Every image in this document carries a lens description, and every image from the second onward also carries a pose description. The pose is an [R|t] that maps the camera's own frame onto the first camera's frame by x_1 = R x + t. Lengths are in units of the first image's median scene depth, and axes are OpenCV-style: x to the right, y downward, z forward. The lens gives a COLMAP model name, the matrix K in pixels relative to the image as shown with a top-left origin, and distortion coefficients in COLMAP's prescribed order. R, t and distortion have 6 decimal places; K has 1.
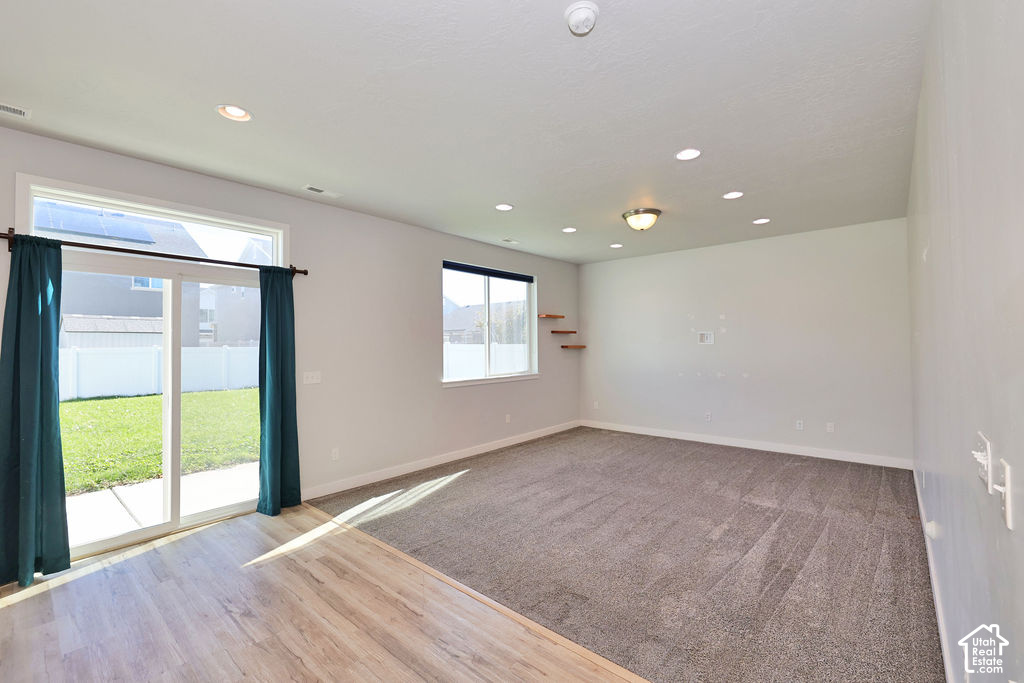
lens RADIAL K [[441.3, 0, 510.9], [0, 441.3, 341.3], [0, 0, 1]] dist [0.002724, -0.000429]
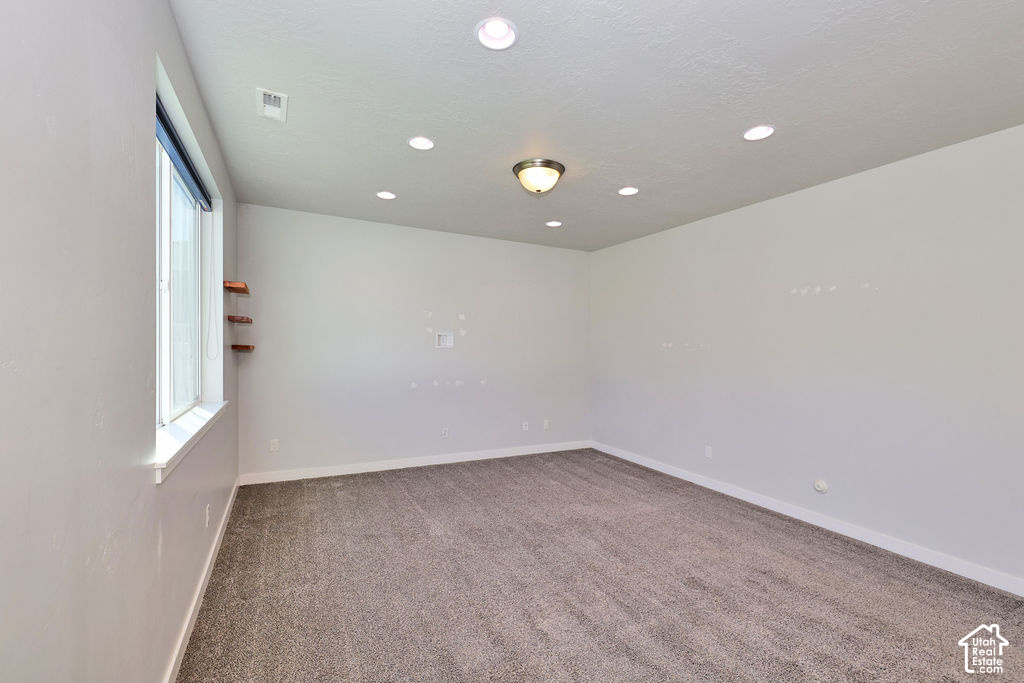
lens RADIAL K [[441.3, 0, 510.1], [0, 441.3, 346.7], [0, 0, 1]] dist [0.002724, -0.000429]
pose [[0.379389, 0.014727, 0.925120, -0.294601], [-0.015603, 0.999833, -0.009518, 0.010771], [-0.925106, -0.010824, 0.379556, 0.581093]]
